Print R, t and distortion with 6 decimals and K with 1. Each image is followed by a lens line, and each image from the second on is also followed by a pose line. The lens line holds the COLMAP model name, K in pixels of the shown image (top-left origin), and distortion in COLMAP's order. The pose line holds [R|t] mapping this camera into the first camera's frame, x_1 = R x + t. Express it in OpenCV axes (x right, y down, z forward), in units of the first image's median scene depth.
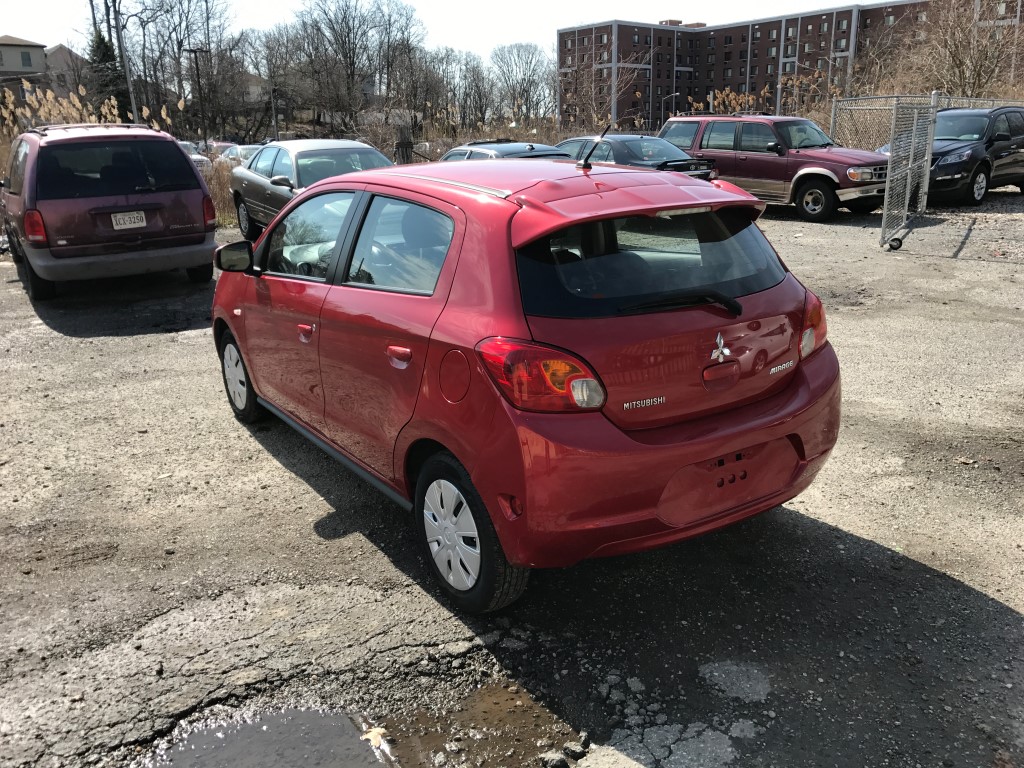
lens RADIAL K [[828.5, 0, 506.4], [0, 828.5, 386.3], [0, 0, 1]] dist [0.003479, 0.008983]
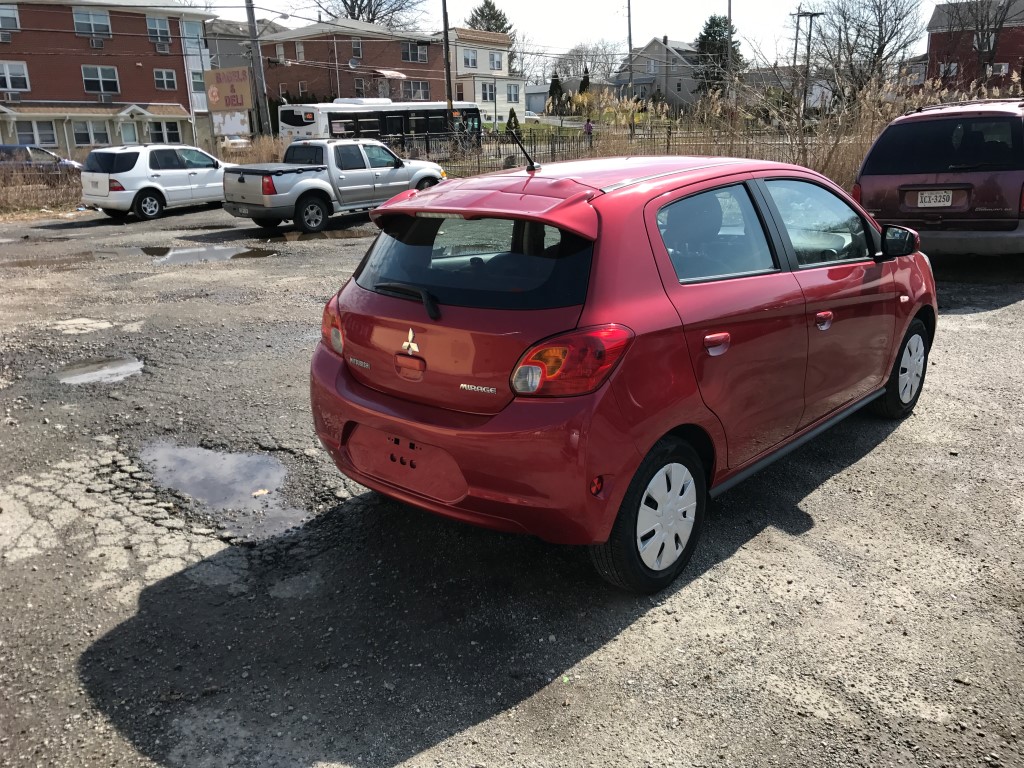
lens RADIAL K [[828.5, 0, 506.4], [0, 828.5, 386.3], [0, 0, 1]] dist [0.003479, 0.008983]
pose [[0.238965, 0.282941, -0.928892, 1.117531], [-0.244078, 0.943396, 0.224568, -0.226444], [0.939852, 0.173058, 0.294498, 0.680115]]
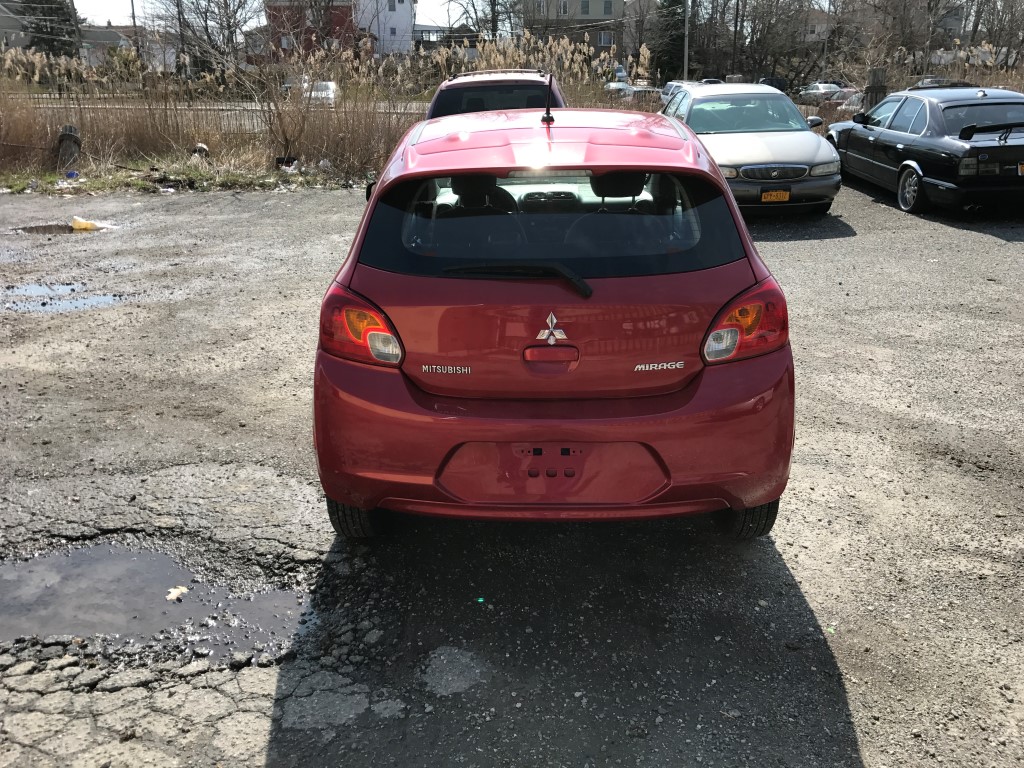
lens RADIAL K [[828.5, 0, 506.4], [0, 828.5, 386.3], [0, 0, 1]] dist [0.003479, 0.008983]
pose [[0.816818, 0.200619, -0.540888, 0.606757], [-0.166346, 0.979668, 0.112159, -0.065696], [0.552392, -0.001639, 0.833583, 0.185419]]
